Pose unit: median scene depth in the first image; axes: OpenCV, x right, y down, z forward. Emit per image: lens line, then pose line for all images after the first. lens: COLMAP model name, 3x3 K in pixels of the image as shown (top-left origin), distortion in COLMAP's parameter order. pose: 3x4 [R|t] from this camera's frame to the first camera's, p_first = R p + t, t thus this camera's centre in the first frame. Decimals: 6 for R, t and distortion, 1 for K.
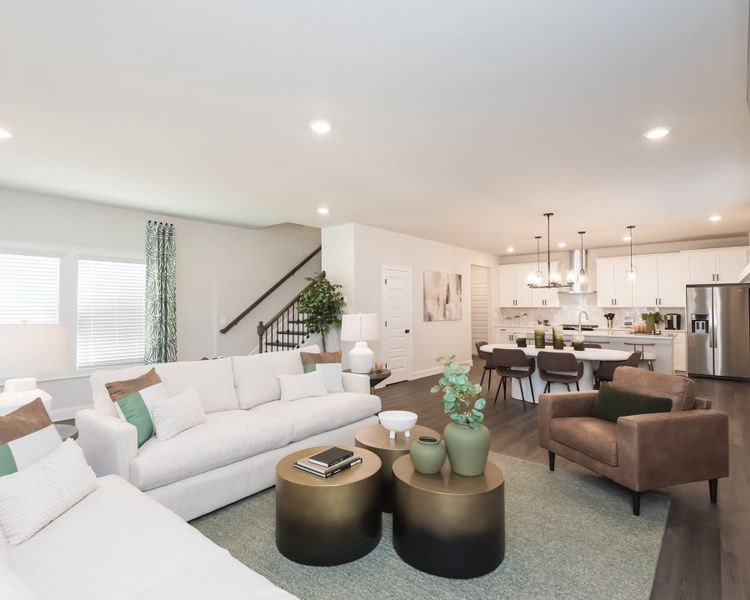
lens RADIAL K [[412.4, 0, 373.2], [0, 412.4, 301.5], [0, 0, 1]] dist [0.027362, -0.003074]
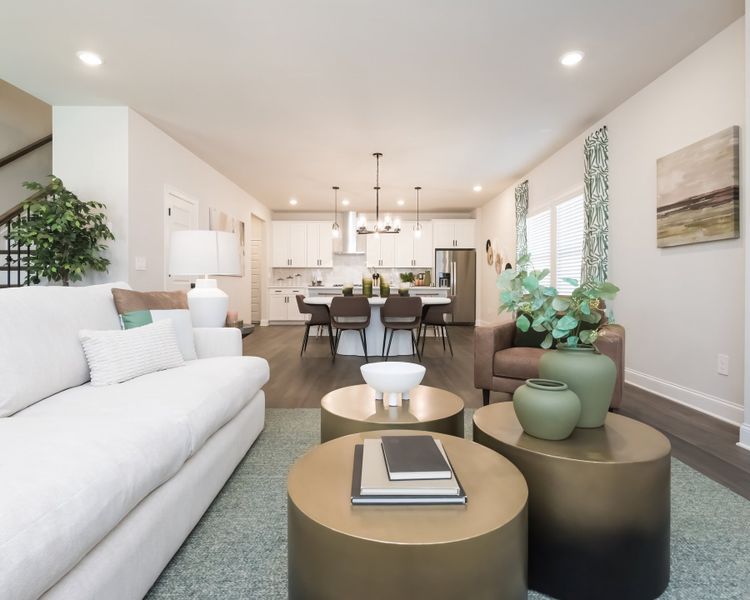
lens RADIAL K [[412.4, 0, 381.8], [0, 412.4, 284.1], [0, 0, 1]] dist [0.027362, -0.003074]
pose [[0.765989, 0.003966, 0.642841, -0.149425], [-0.012571, 0.999882, 0.008811, 0.064925], [-0.642730, -0.014830, 0.765949, 0.240146]]
